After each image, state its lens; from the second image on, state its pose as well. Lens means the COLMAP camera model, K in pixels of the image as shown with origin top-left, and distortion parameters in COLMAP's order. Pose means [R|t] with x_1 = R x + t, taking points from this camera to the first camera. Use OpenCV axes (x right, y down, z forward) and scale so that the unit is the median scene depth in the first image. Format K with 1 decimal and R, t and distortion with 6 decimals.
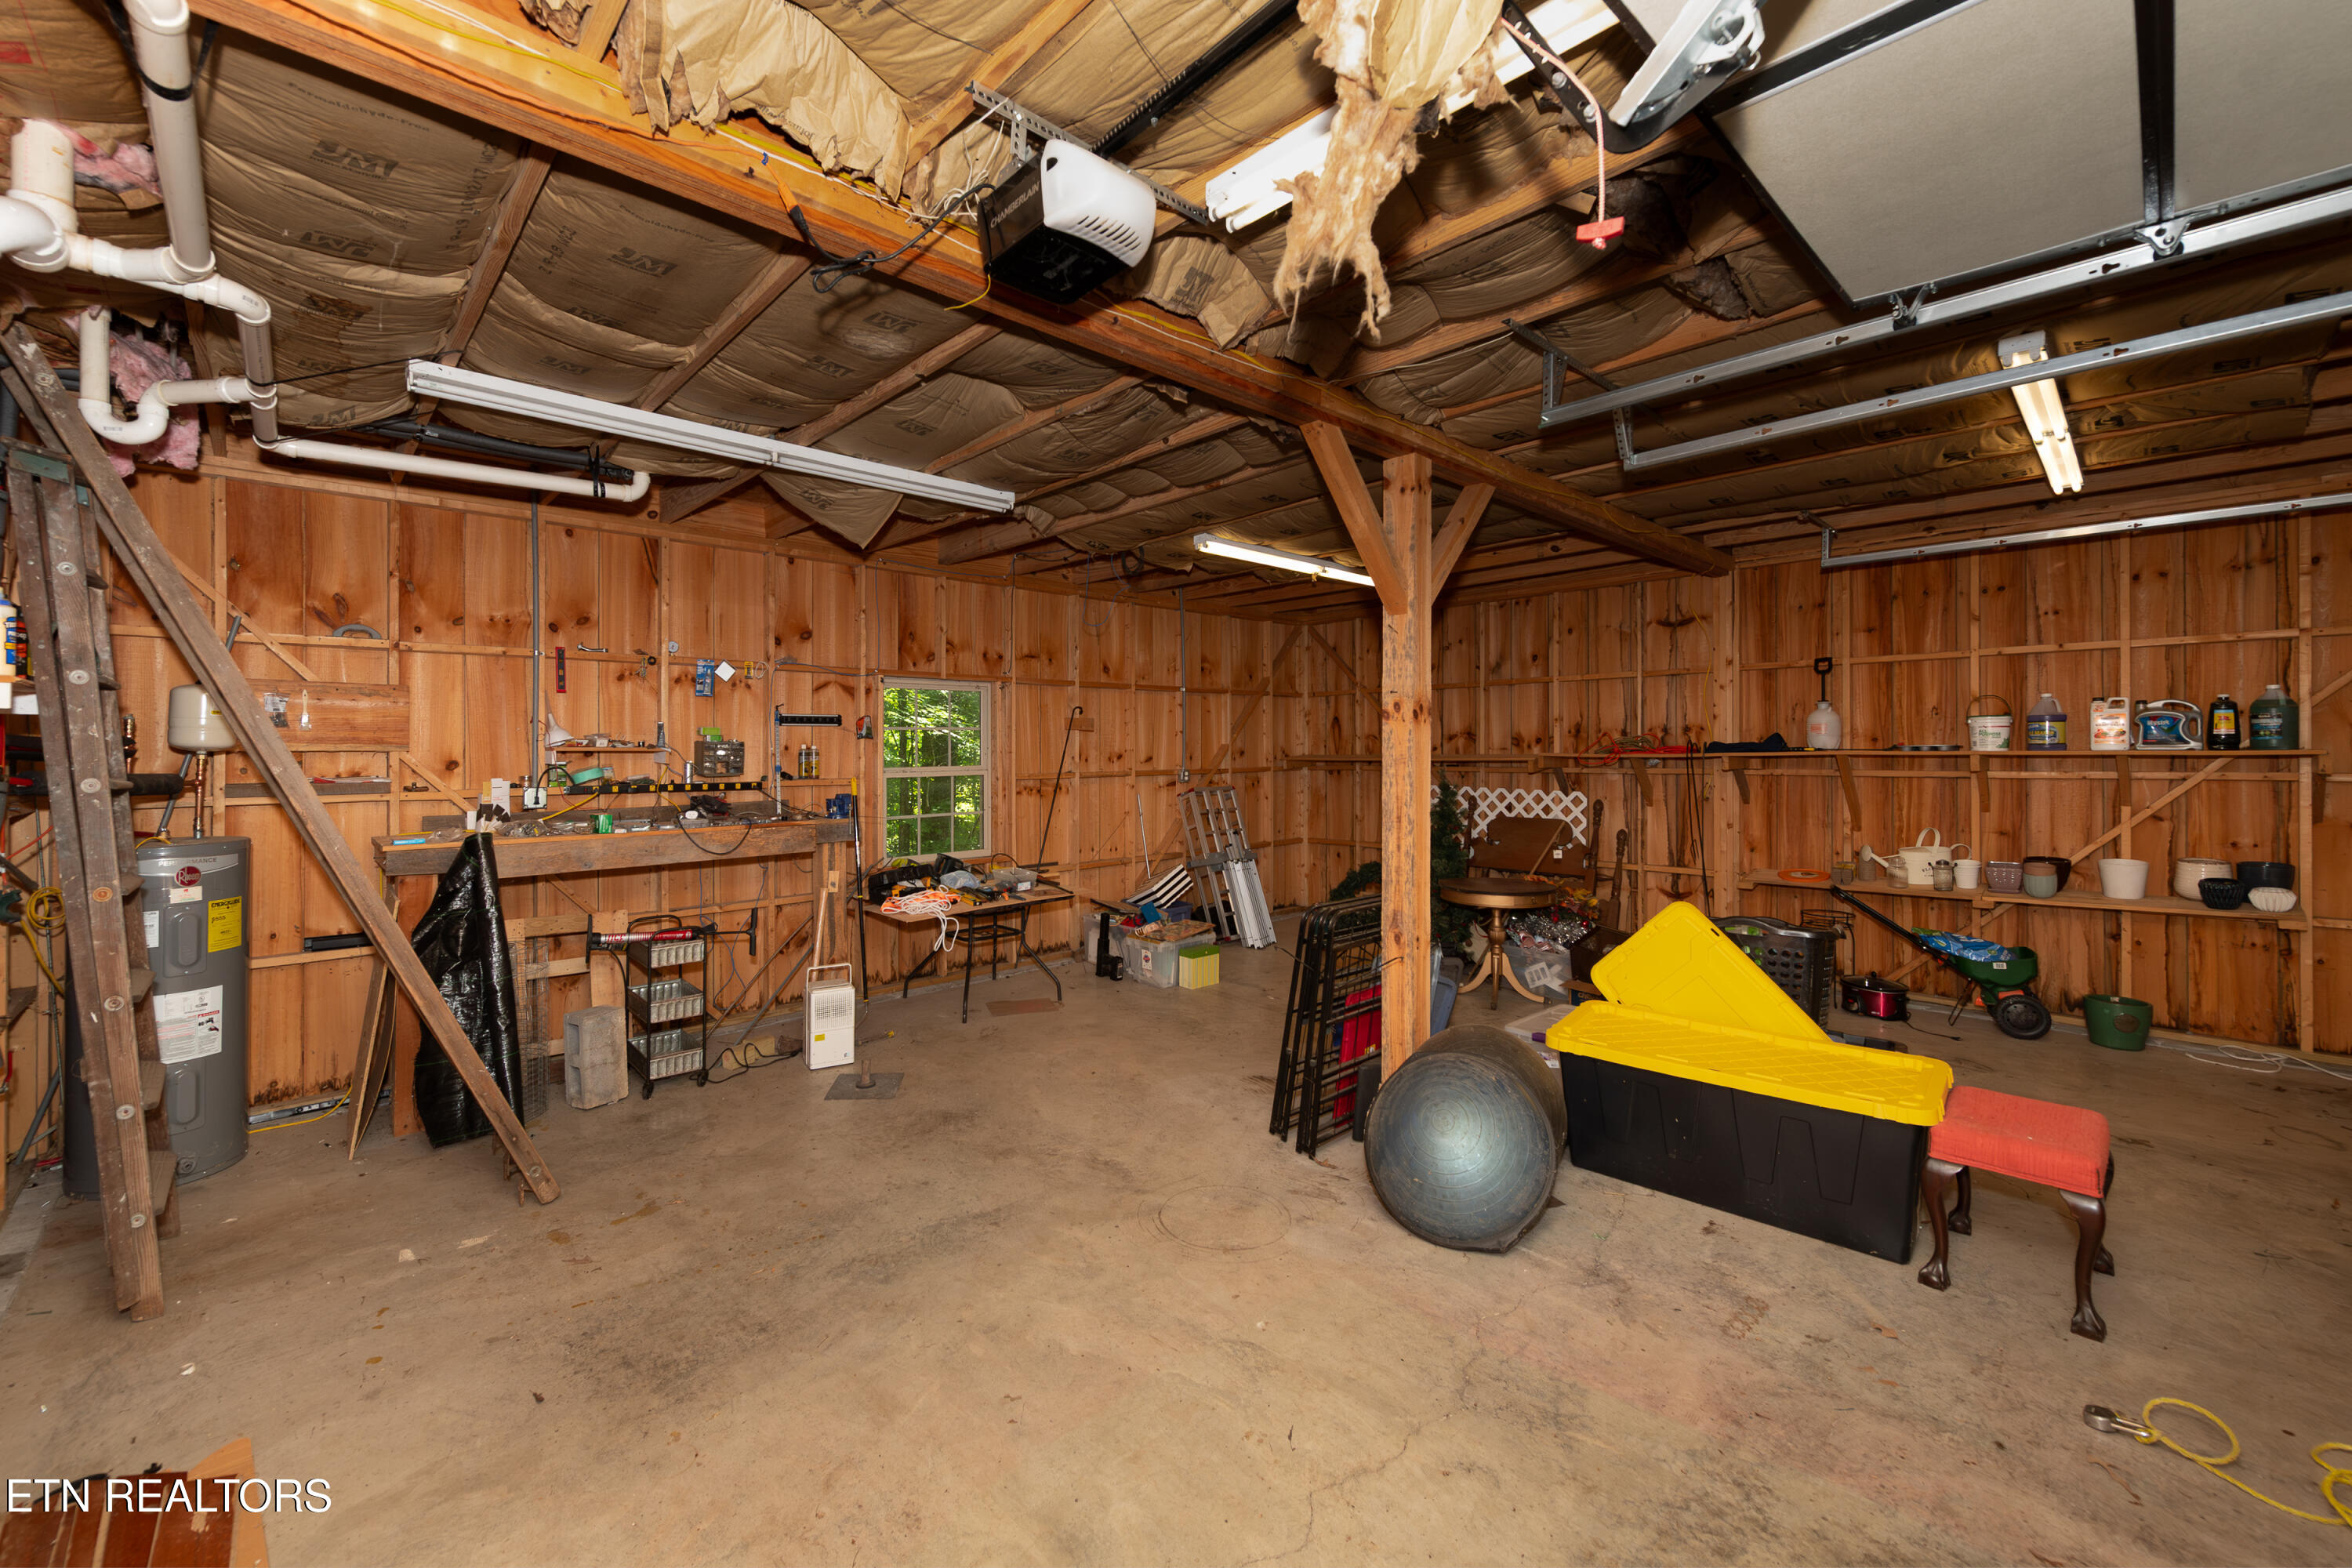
lens RADIAL K [[941.1, 0, 1051.4], [0, 941.1, 743.4], [0, 0, 1]] dist [0.003806, 0.000115]
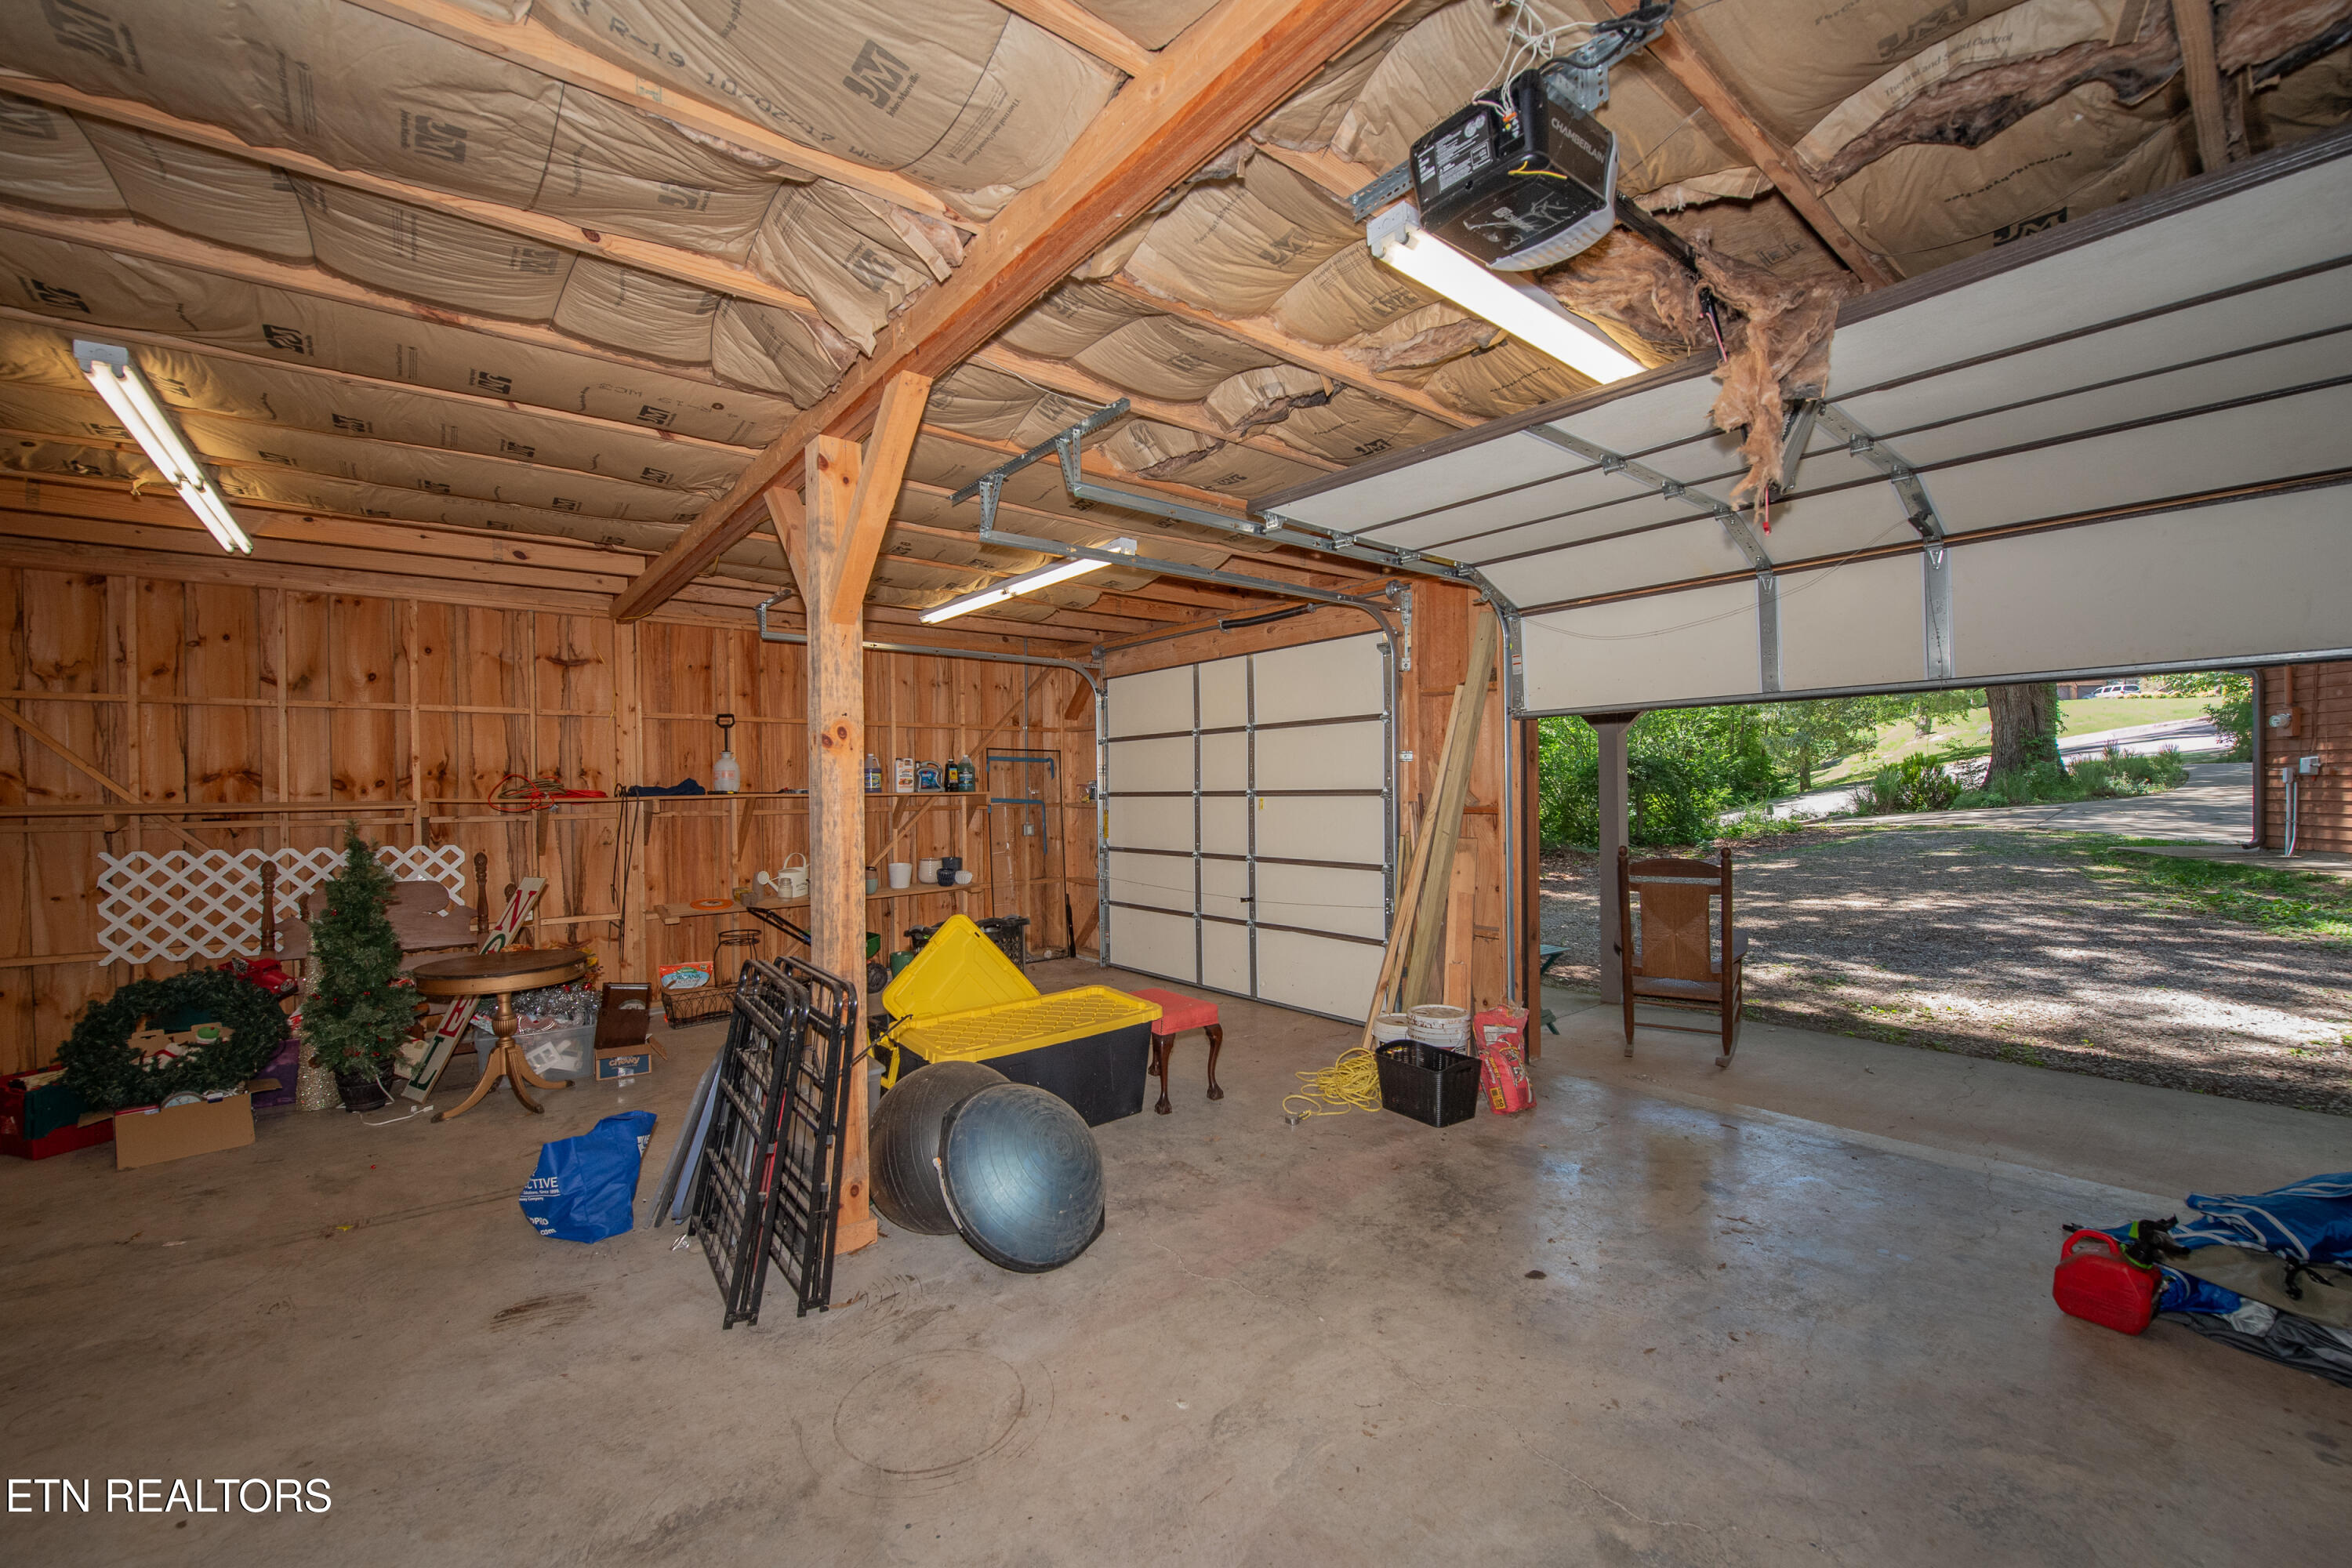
lens RADIAL K [[907.4, 0, 1163.6], [0, 907.4, 799.9], [0, 0, 1]] dist [-0.017056, -0.000137]
pose [[0.018231, -0.002722, 0.999830, -0.274247], [0.002156, 0.999994, 0.002683, 0.012517], [-0.999831, 0.002107, 0.018237, 0.424847]]
